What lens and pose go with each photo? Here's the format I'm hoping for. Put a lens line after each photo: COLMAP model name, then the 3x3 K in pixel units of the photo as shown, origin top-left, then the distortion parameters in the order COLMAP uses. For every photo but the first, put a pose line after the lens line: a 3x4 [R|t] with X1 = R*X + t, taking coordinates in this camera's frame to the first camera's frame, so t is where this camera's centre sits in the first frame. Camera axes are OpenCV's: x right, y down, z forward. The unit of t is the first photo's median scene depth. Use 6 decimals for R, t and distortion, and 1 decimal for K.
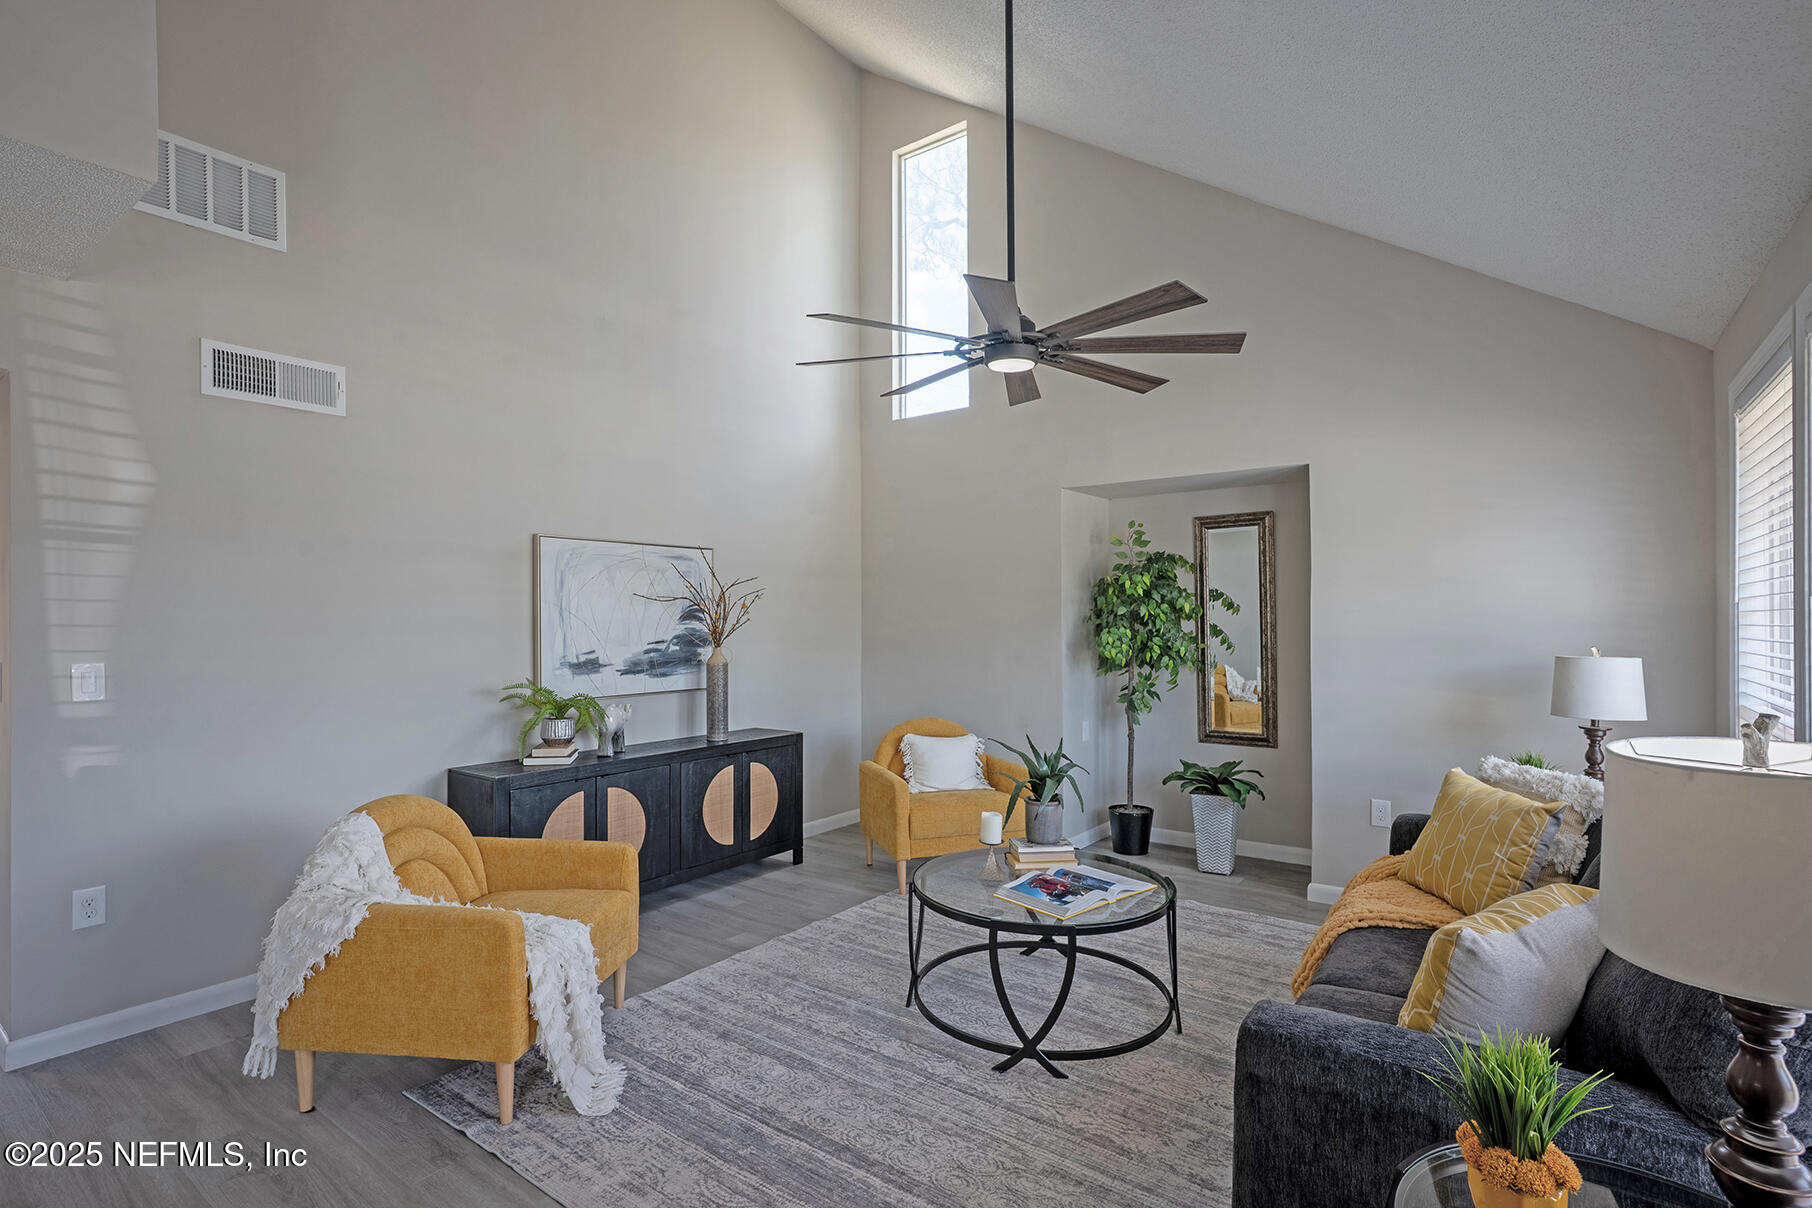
lens RADIAL K [[871.3, 0, 907.8], [0, 871.3, 614.7], [0, 0, 1]] dist [-0.001175, 0.002938]
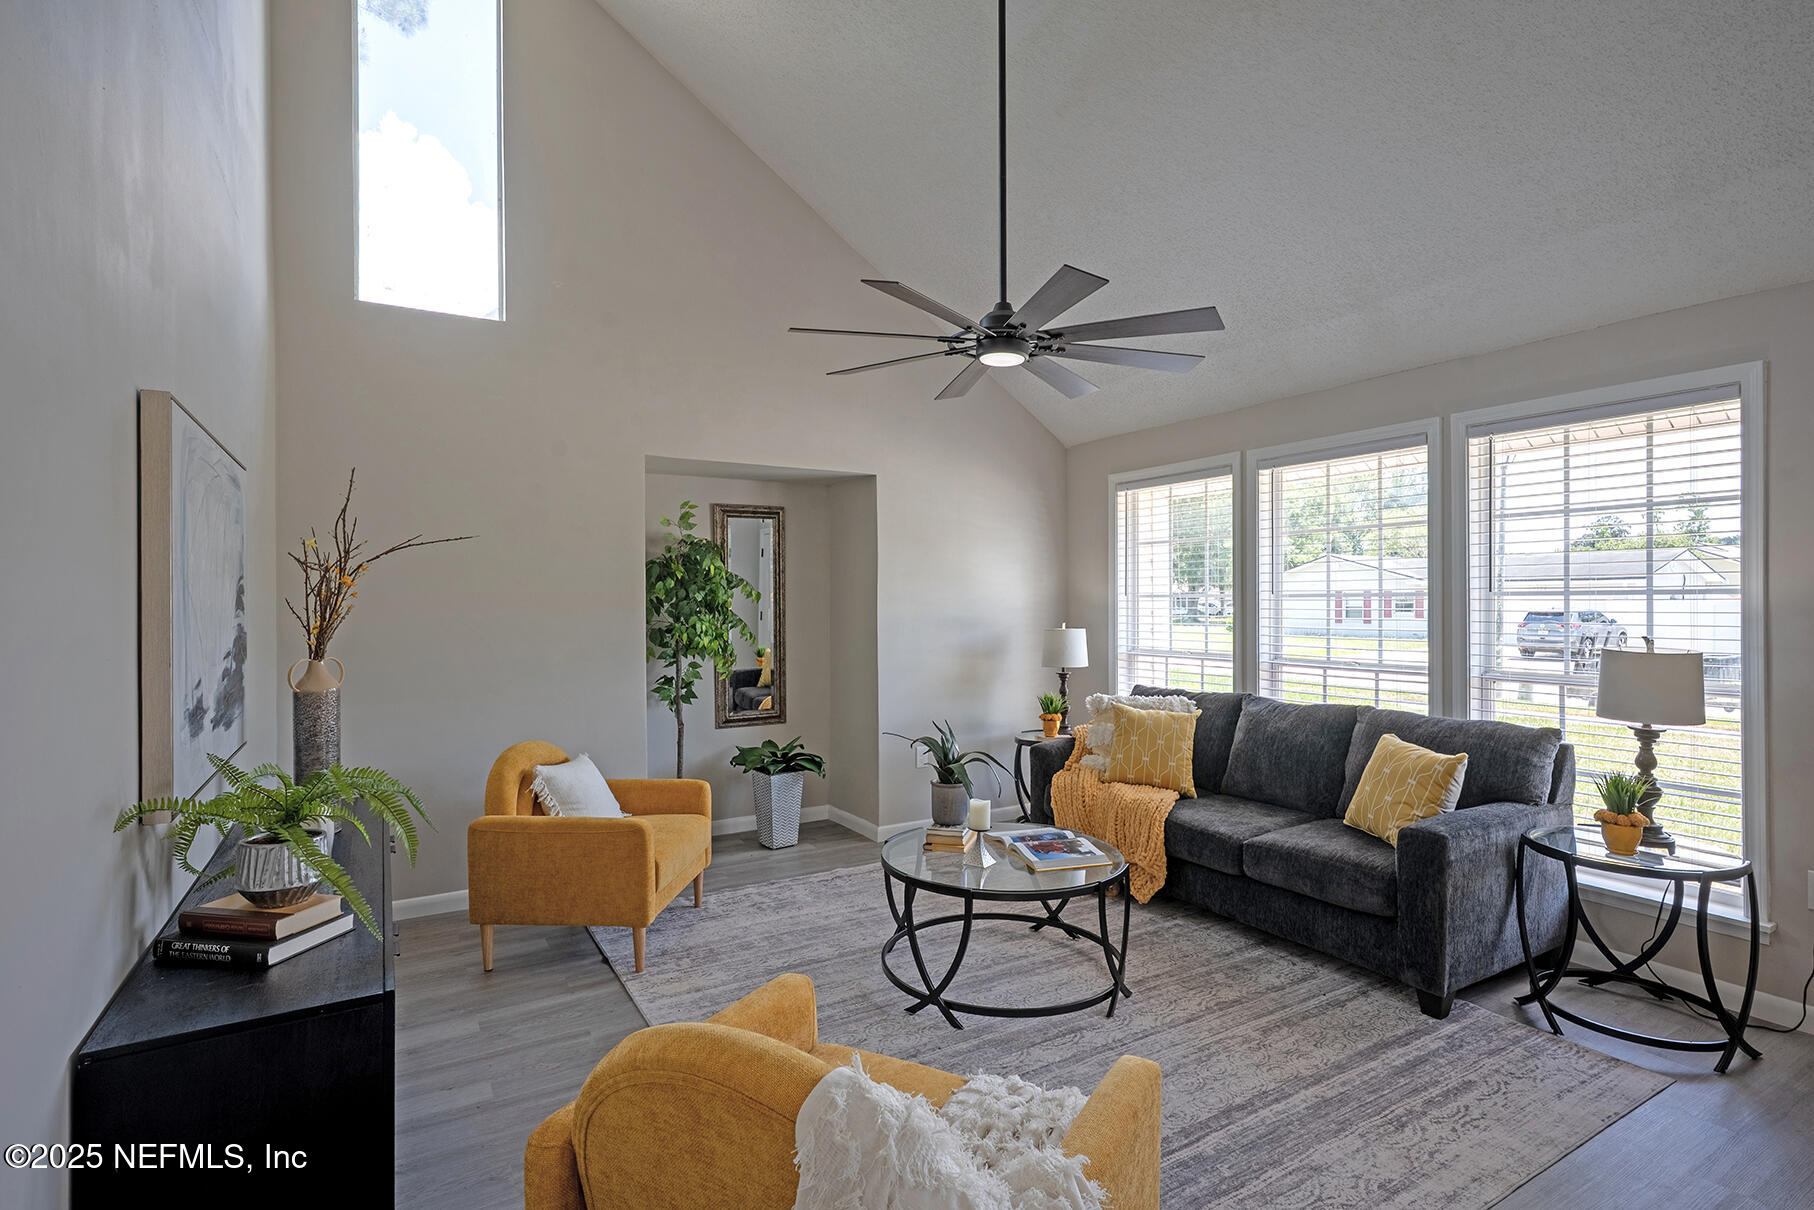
lens RADIAL K [[872.3, 0, 919.1], [0, 872.3, 604.2], [0, 0, 1]] dist [-0.001175, 0.002938]
pose [[0.380455, -0.001357, 0.924798, -0.568452], [-0.000535, 0.999998, 0.001687, 0.001491], [-0.924799, -0.001136, 0.380454, 0.456136]]
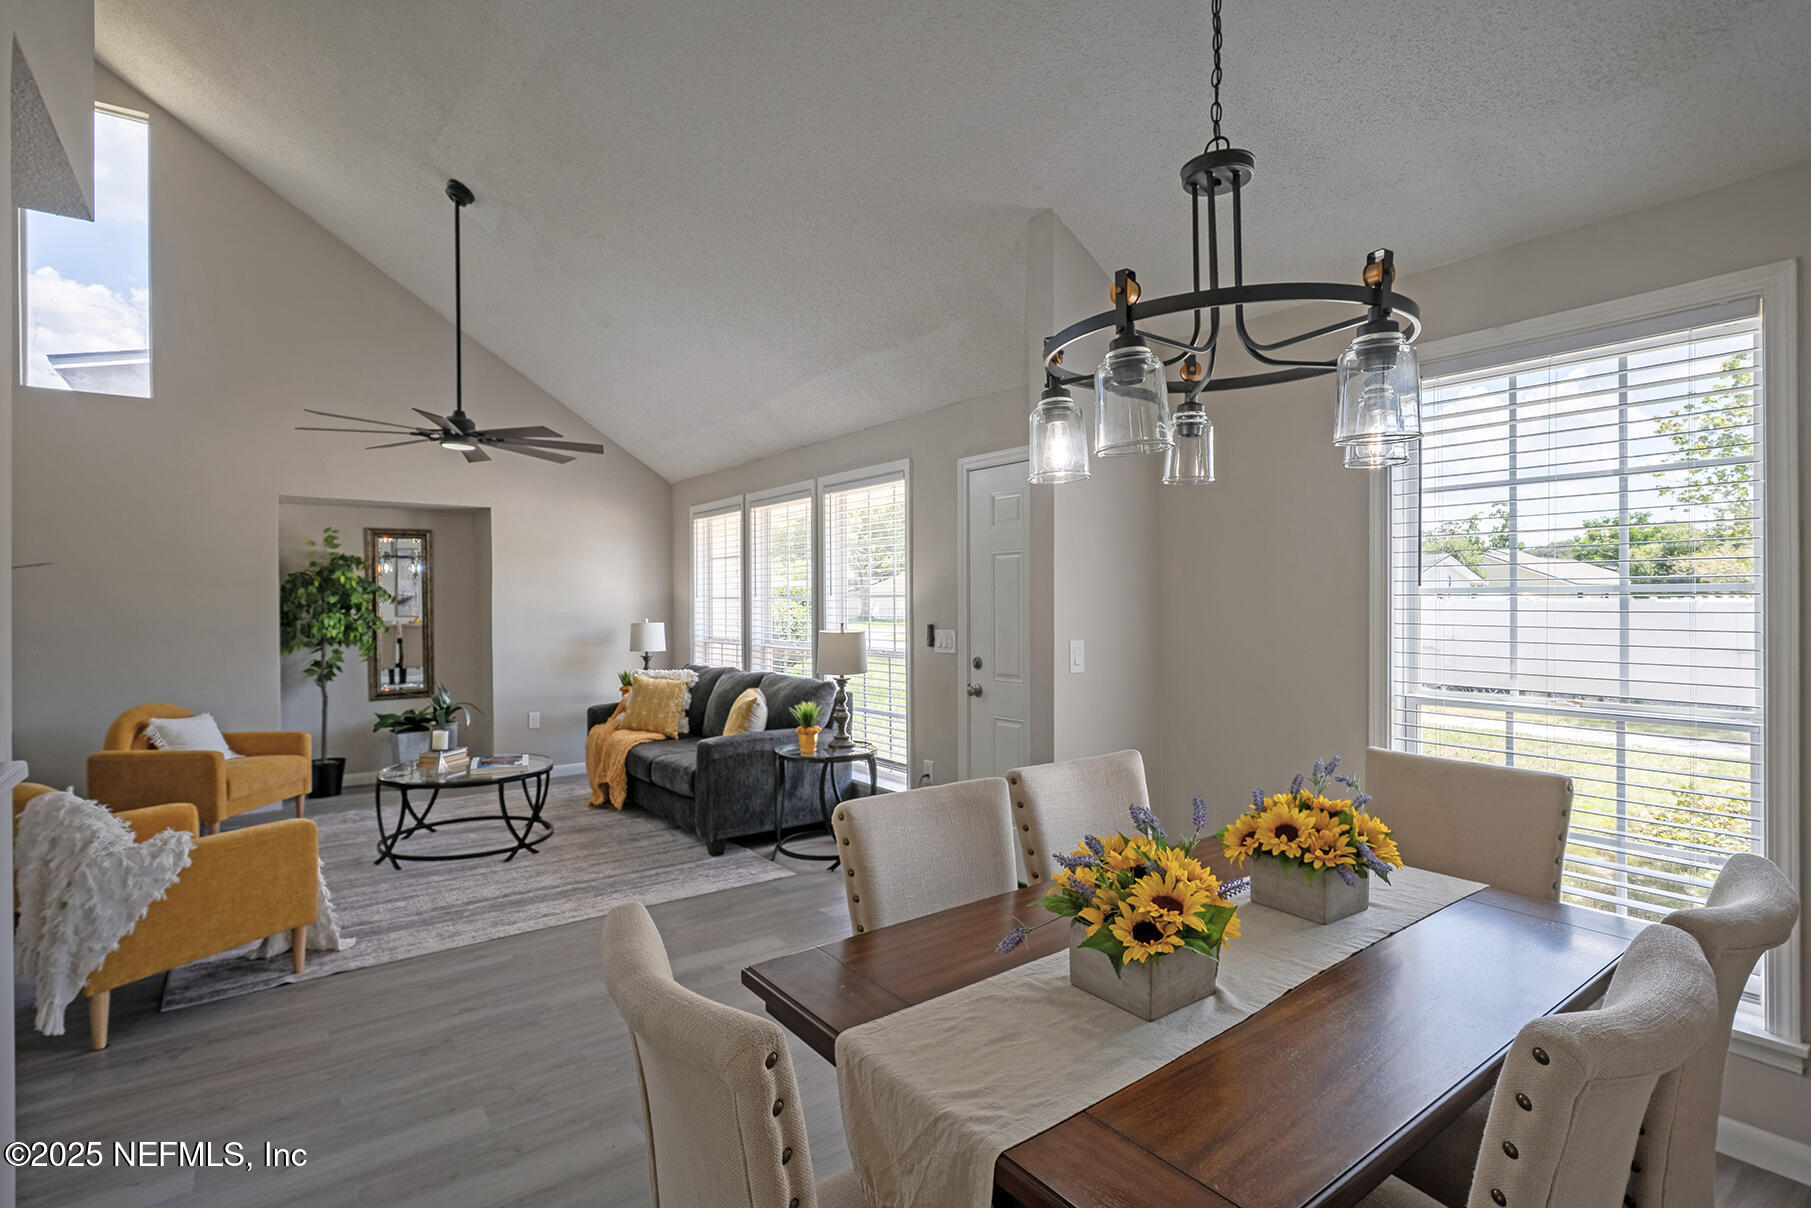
lens RADIAL K [[870.8, 0, 909.3], [0, 870.8, 598.1], [0, 0, 1]] dist [-0.001175, 0.002938]
pose [[0.288316, 0.003925, 0.957527, -0.761956], [0.003051, 0.999983, -0.005018, 0.001657], [-0.957530, 0.004368, 0.288299, -0.161623]]
